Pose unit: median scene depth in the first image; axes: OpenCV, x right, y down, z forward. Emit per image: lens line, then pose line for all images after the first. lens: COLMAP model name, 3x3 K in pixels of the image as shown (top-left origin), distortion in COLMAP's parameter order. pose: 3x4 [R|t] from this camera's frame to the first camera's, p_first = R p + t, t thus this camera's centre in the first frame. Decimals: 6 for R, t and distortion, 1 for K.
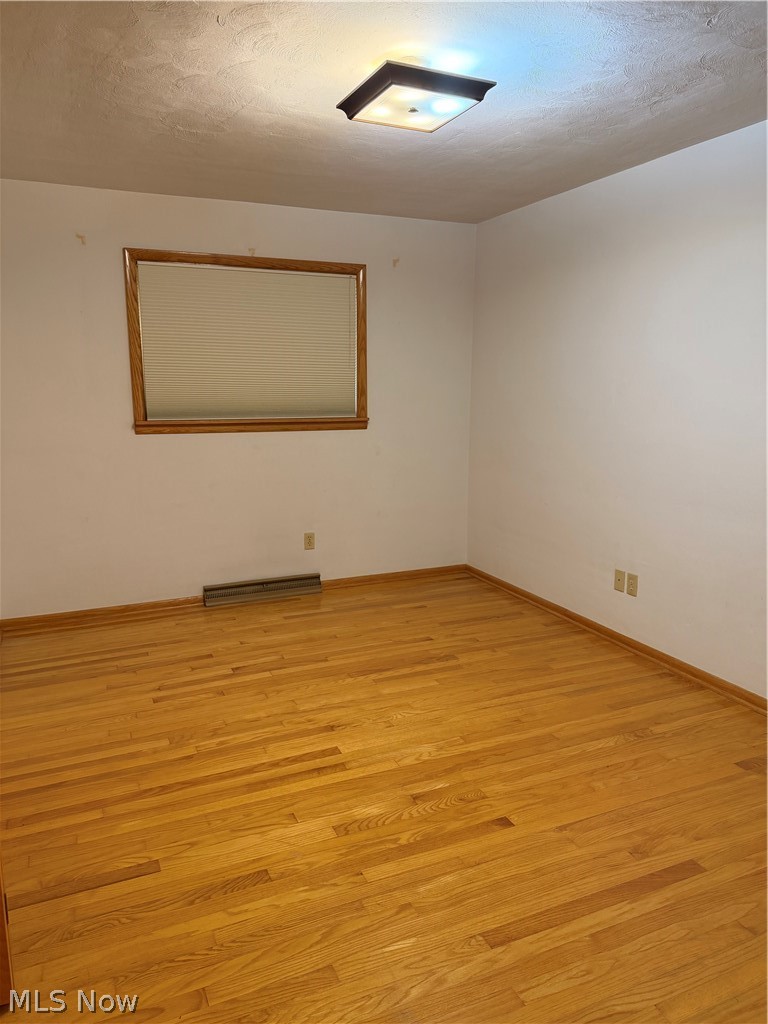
lens RADIAL K [[714.9, 0, 379.6], [0, 714.9, 516.5], [0, 0, 1]] dist [0.163780, -0.298816]
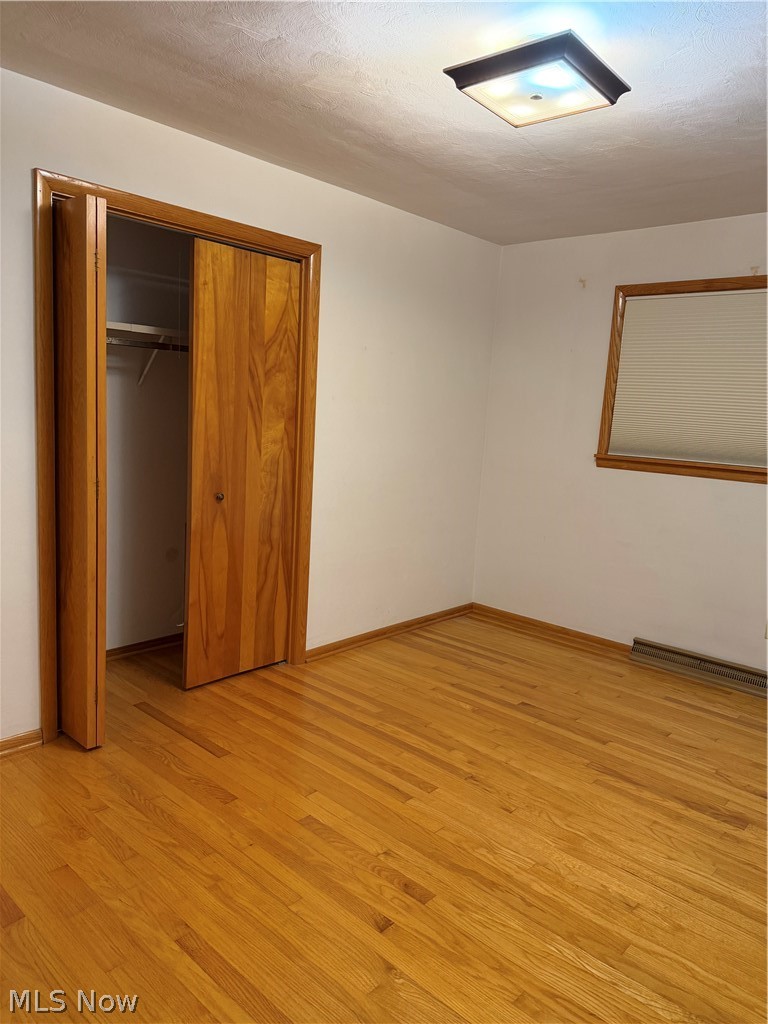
lens RADIAL K [[714.9, 0, 379.6], [0, 714.9, 516.5], [0, 0, 1]] dist [0.163780, -0.298816]
pose [[0.398071, 0.163571, -0.902654, 0.504311], [-0.223990, 0.971523, 0.077270, -0.059198], [0.889588, 0.171427, 0.423374, 0.332087]]
